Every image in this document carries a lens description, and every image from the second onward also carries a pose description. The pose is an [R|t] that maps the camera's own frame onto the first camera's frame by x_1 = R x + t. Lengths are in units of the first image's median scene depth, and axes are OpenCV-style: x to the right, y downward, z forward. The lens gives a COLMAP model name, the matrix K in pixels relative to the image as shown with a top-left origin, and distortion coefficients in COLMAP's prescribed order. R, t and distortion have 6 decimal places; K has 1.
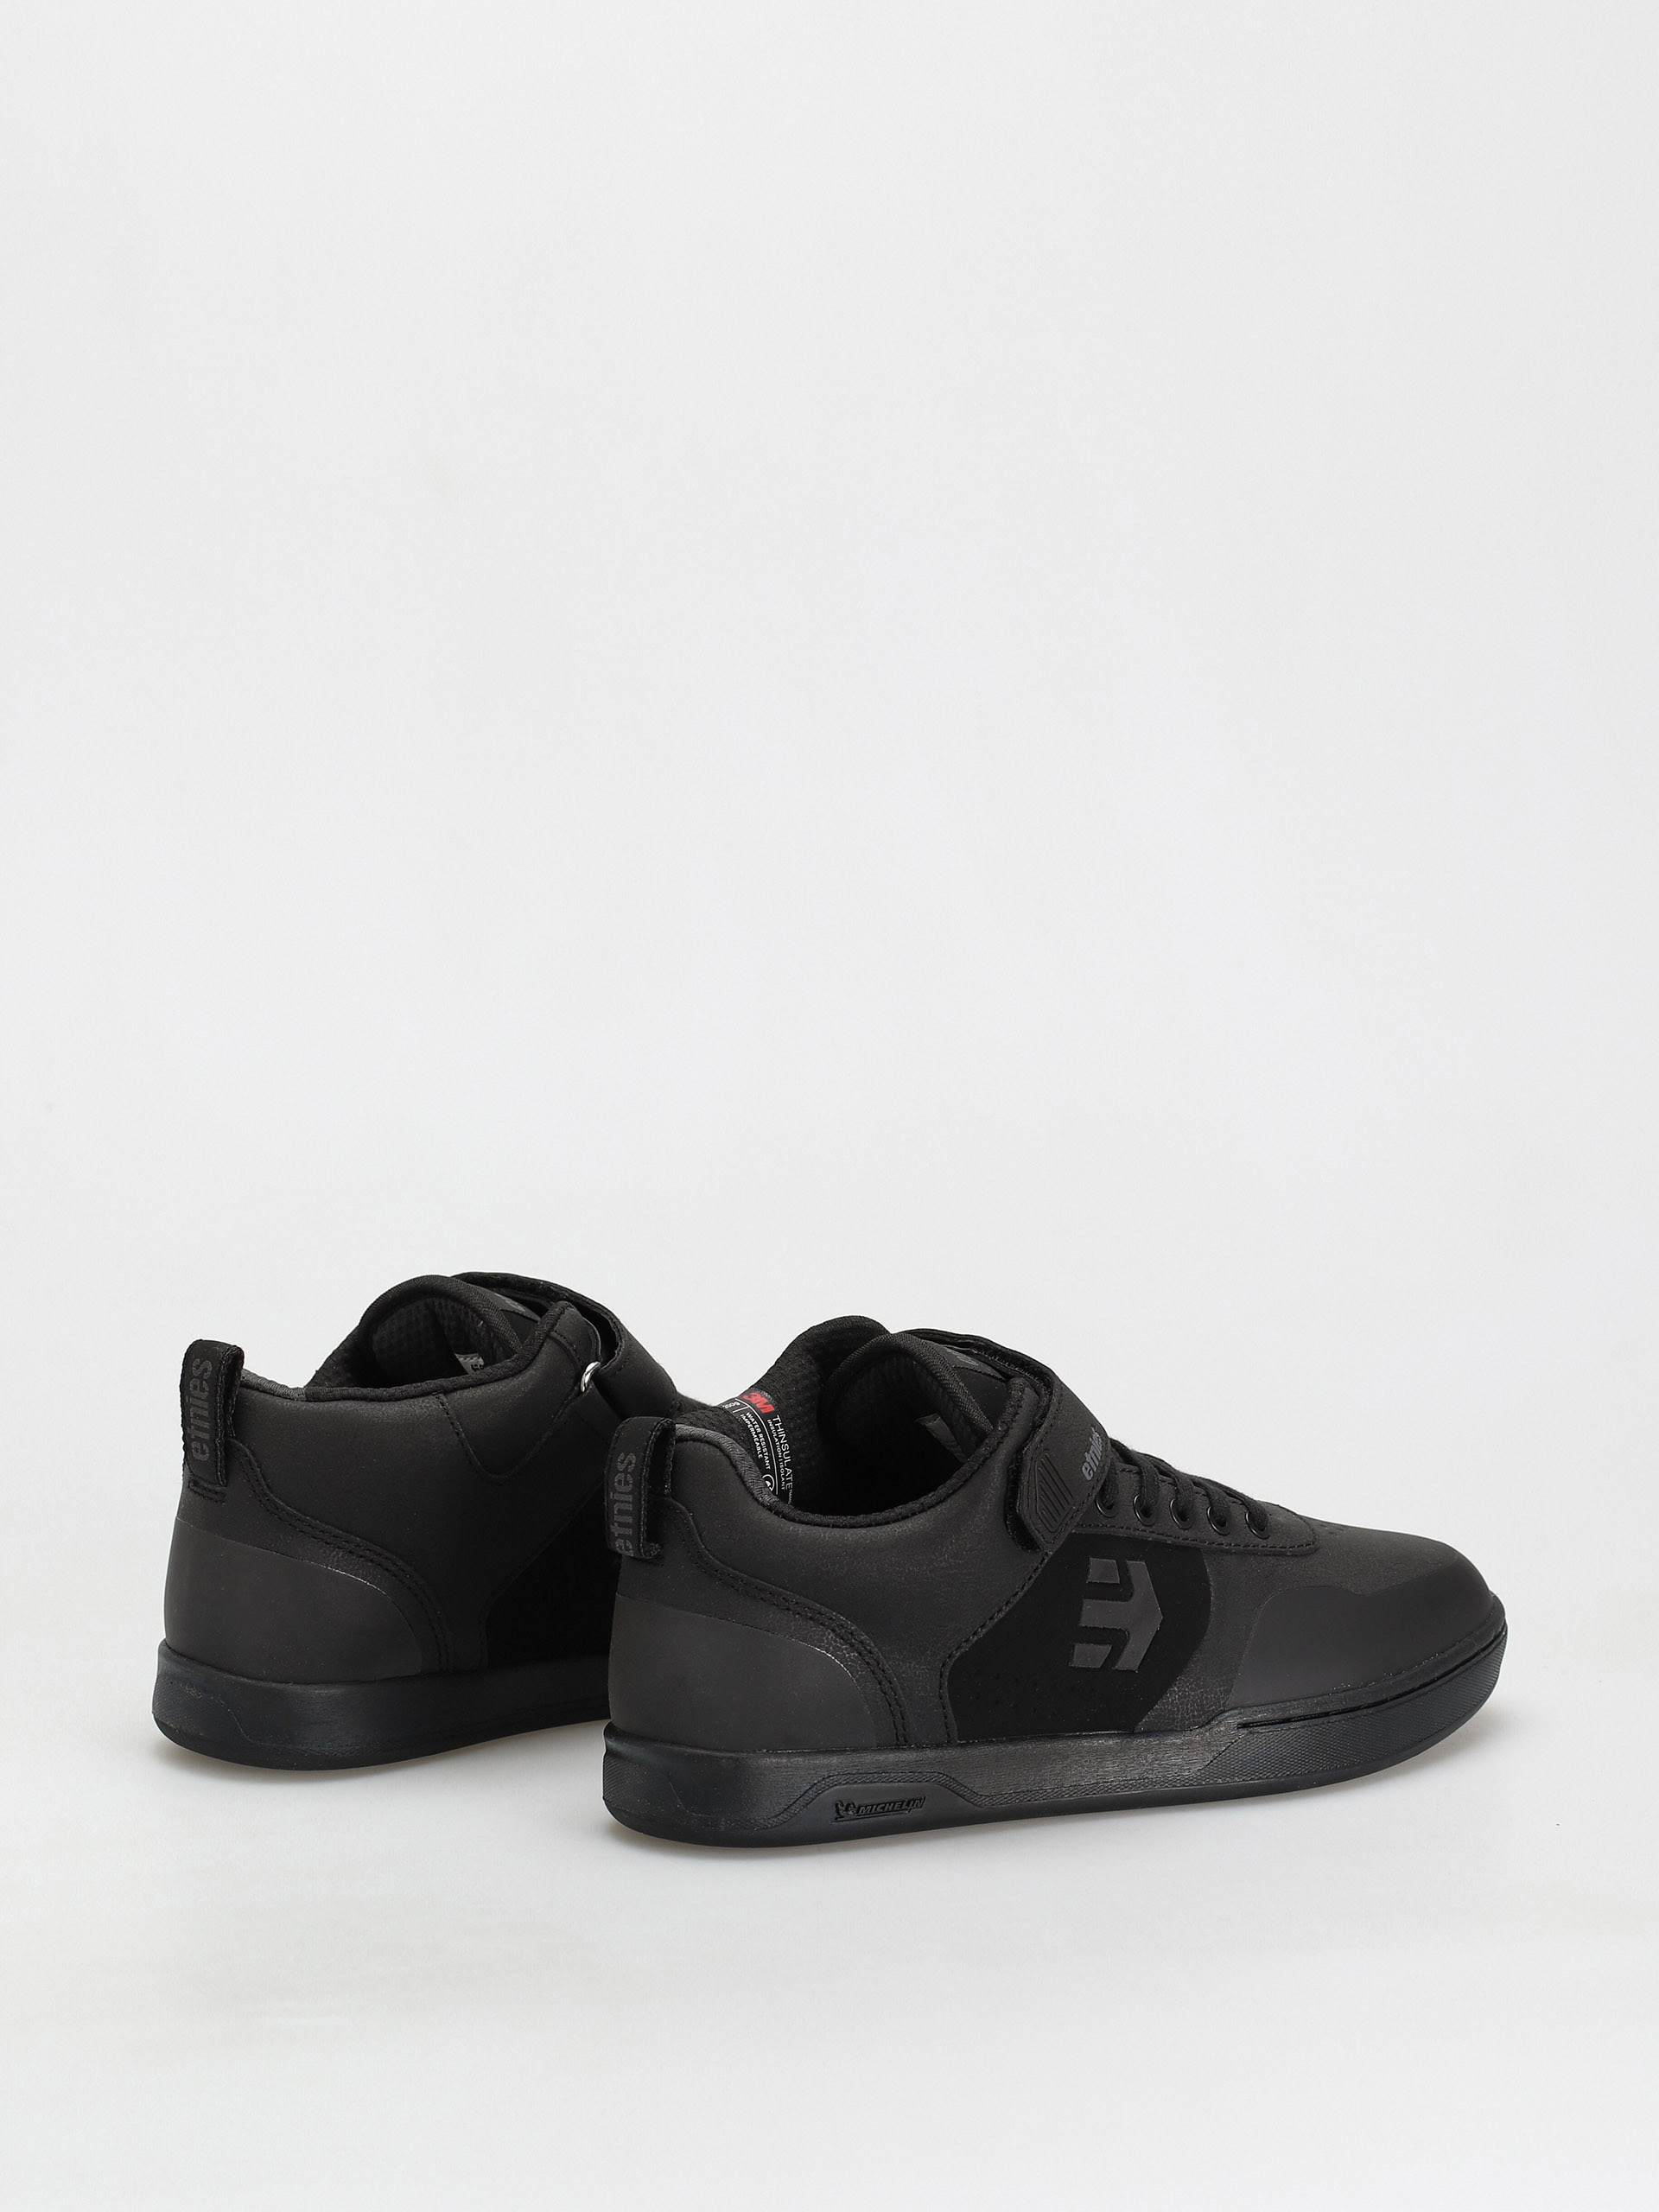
lens RADIAL K [[8291.2, 0, 829.5], [0, 8291.2, 1106.0], [0, 0, 1]] dist [-0.111271, 1.070227]
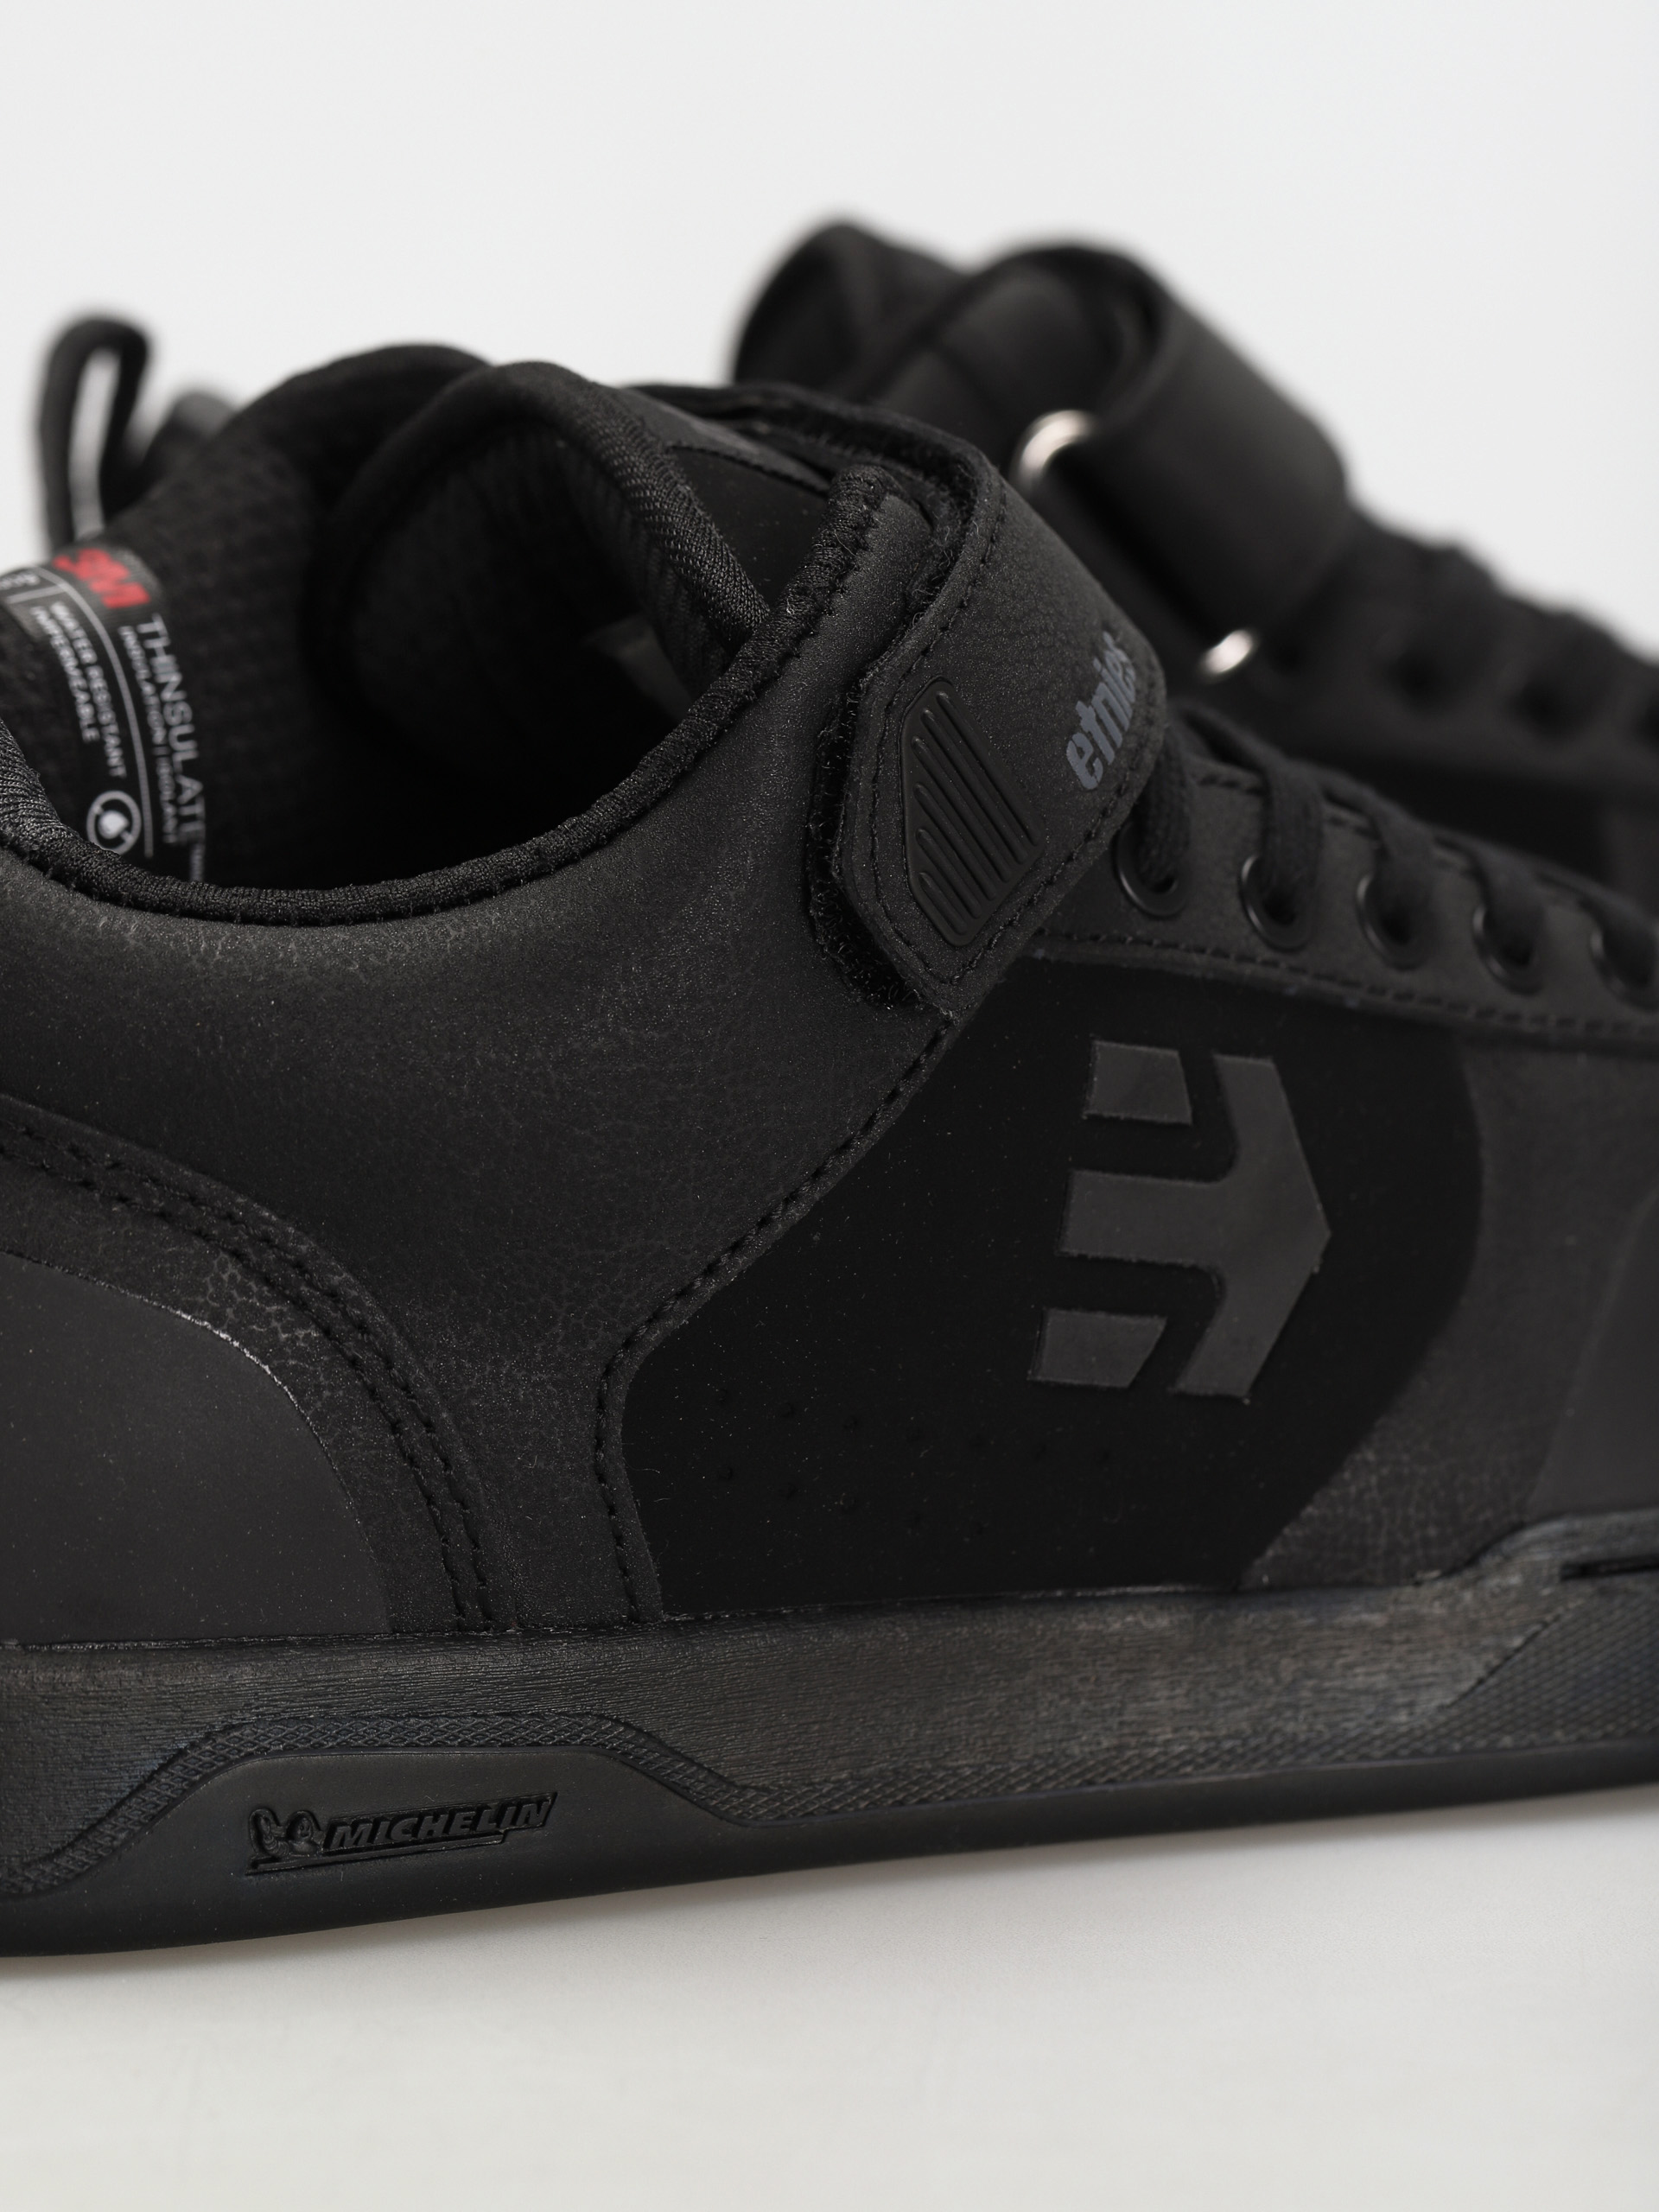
lens RADIAL K [[8291.2, 0, 829.5], [0, 8291.2, 1106.0], [0, 0, 1]] dist [-0.111271, 1.070227]
pose [[0.998683, 0.001795, -0.051272, 0.037695], [-0.000843, 0.999827, 0.018586, 0.051306], [0.051297, -0.018519, 0.998512, 0.684434]]
